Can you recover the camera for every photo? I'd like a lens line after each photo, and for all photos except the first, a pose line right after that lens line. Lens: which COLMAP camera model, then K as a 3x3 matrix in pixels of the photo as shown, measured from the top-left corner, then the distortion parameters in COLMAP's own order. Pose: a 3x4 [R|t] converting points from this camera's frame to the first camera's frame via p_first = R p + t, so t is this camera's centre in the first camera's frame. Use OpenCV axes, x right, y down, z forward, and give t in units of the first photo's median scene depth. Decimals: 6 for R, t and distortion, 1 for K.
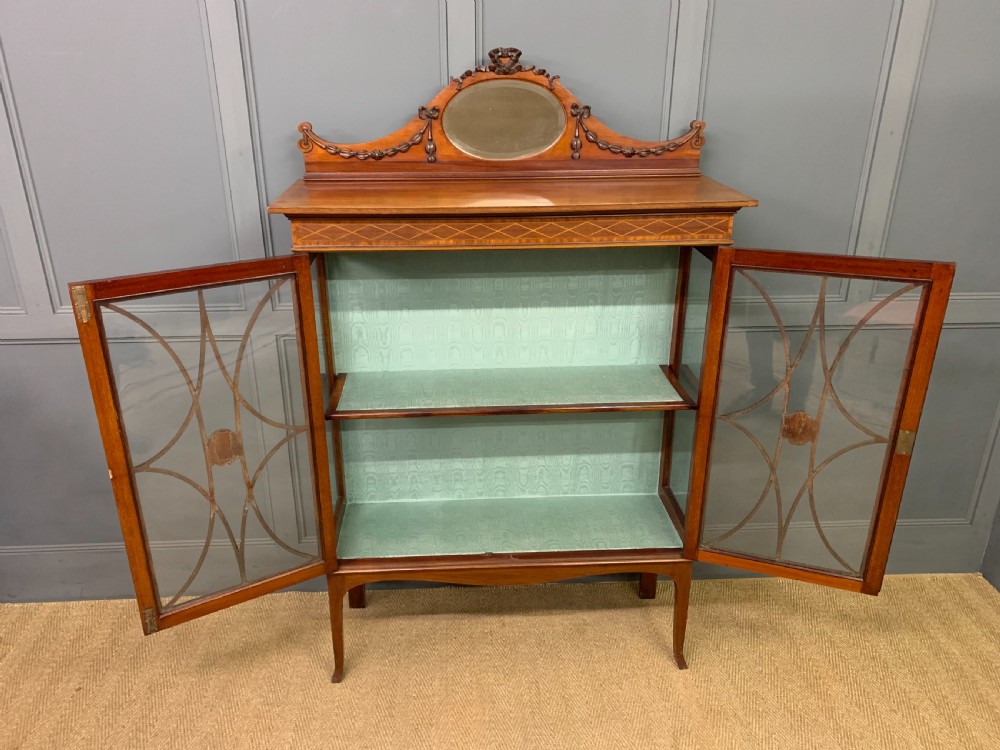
lens RADIAL K [[769.0, 0, 492.7], [0, 769.0, 370.1], [0, 0, 1]] dist [0.095188, -0.182759]
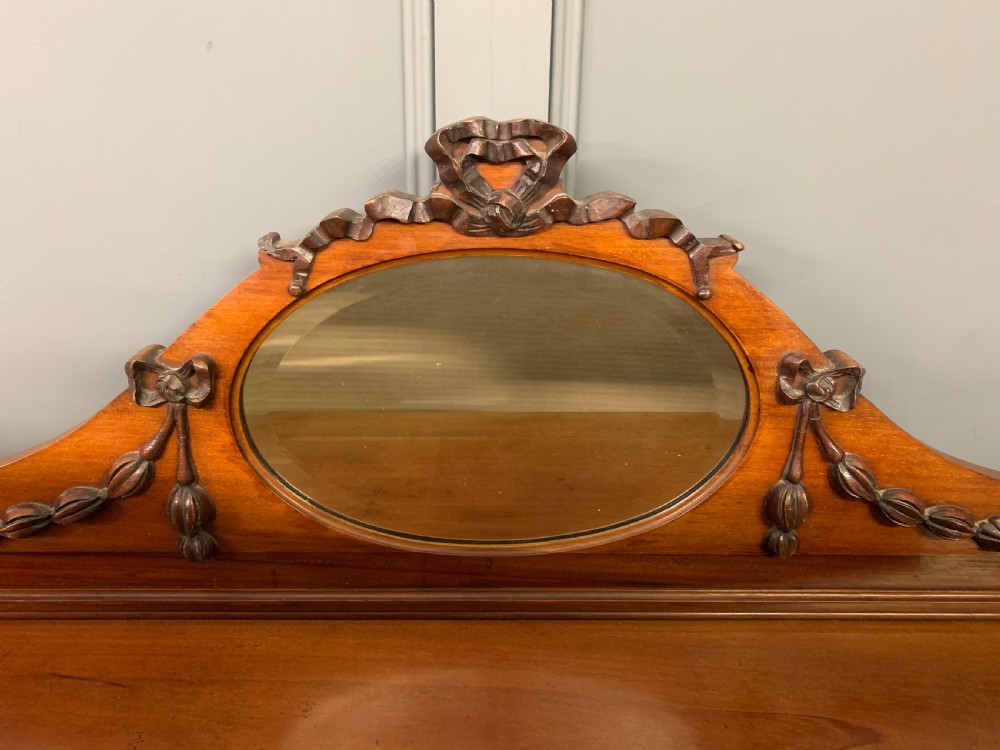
lens RADIAL K [[769.0, 0, 492.7], [0, 769.0, 370.1], [0, 0, 1]] dist [0.095188, -0.182759]
pose [[0.998704, 0.030435, -0.040783, 0.024052], [-0.032740, 0.997831, -0.057107, -0.323212], [0.038957, 0.058368, 0.997535, 0.764806]]
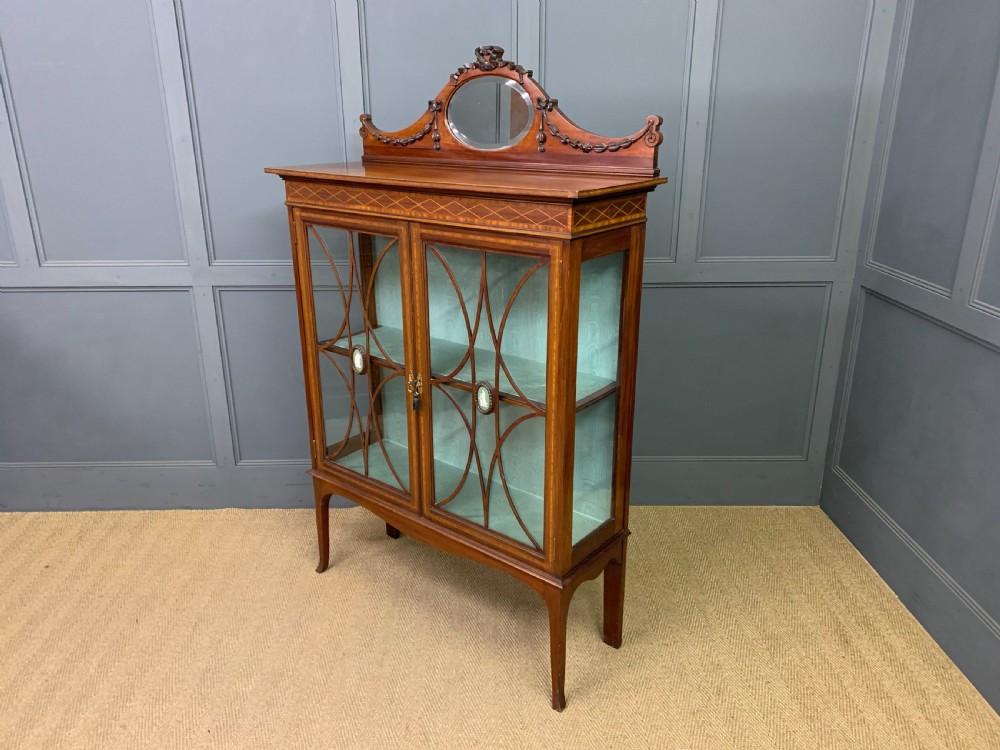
lens RADIAL K [[750.6, 0, 499.6], [0, 750.6, 378.5], [0, 0, 1]] dist [0.037325, -0.005165]
pose [[0.735663, 0.228286, -0.637719, 0.784962], [-0.257533, 0.965058, 0.048378, -0.021677], [0.626480, 0.128644, 0.768748, 0.253605]]
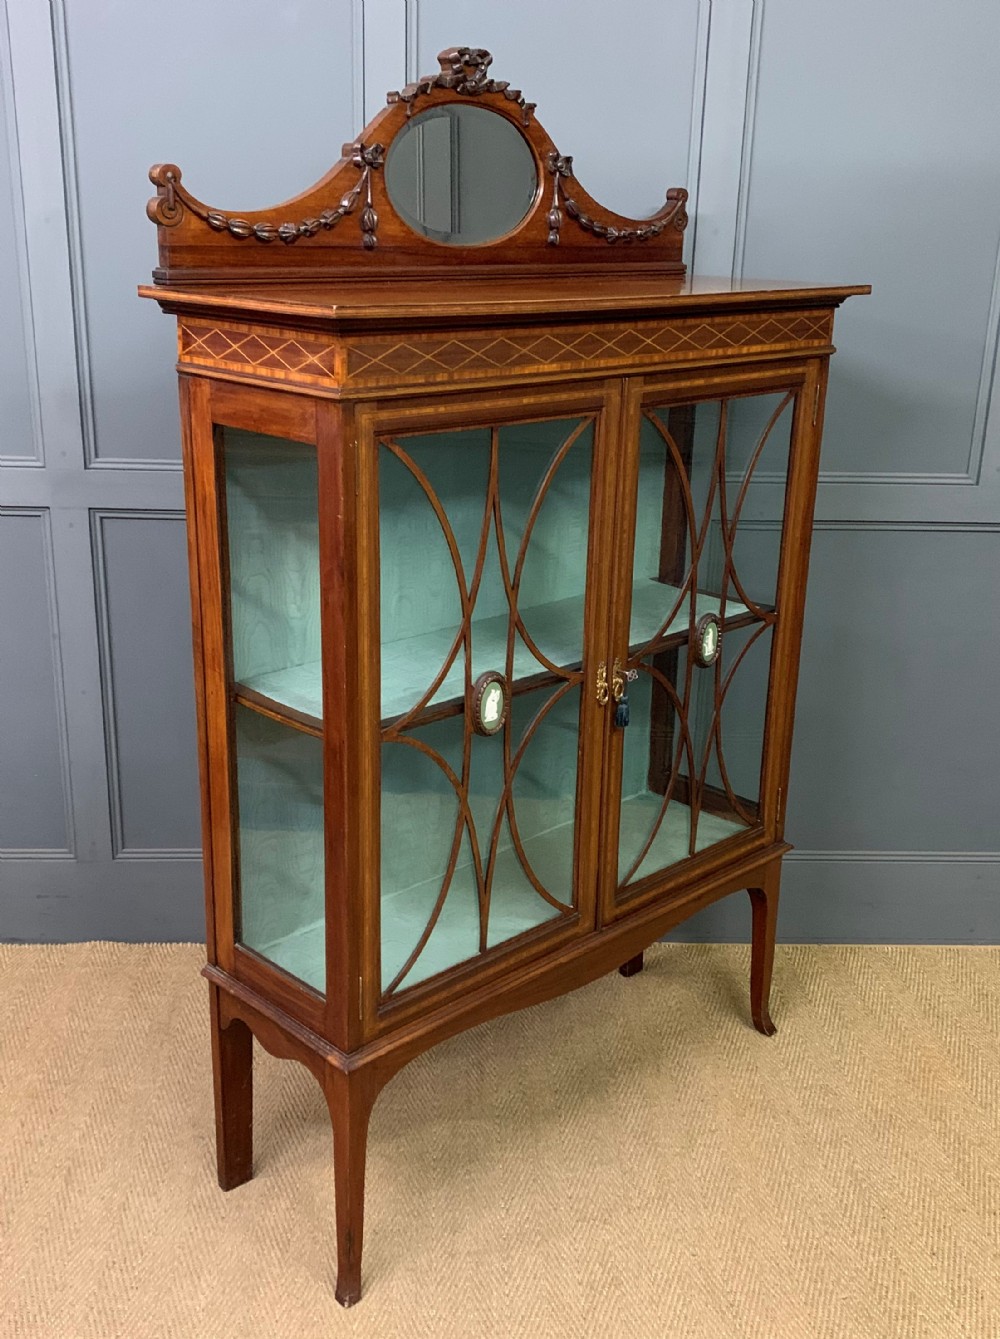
lens RADIAL K [[1387.5, 0, 500.0], [0, 1387.5, 669.5], [0, 0, 1]] dist [0.041488, -0.025064]
pose [[0.752783, -0.188773, 0.630621, -0.691288], [0.228484, 0.973369, 0.018627, 0.020219], [-0.617344, 0.130065, 0.775867, 0.232517]]
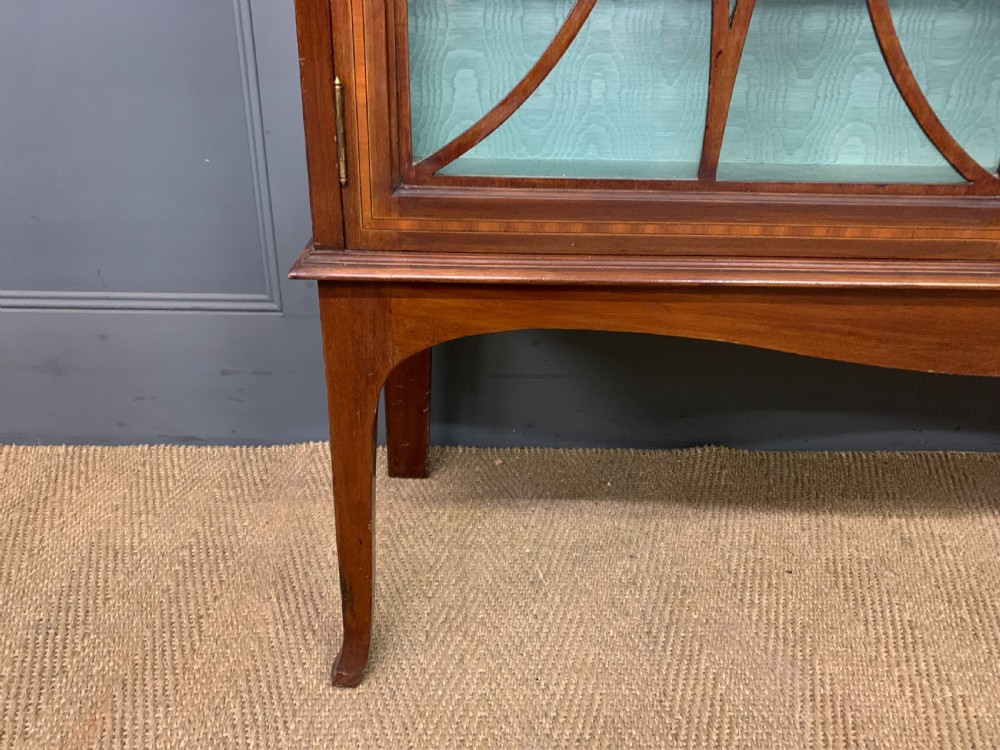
lens RADIAL K [[784.0, 0, 494.6], [0, 784.0, 362.7], [0, 0, 1]] dist [0.020937, -0.007668]
pose [[0.998842, 0.039895, -0.026889, -0.157048], [-0.038131, 0.997272, 0.063204, 0.285687], [0.029337, -0.062106, 0.997638, 0.790134]]
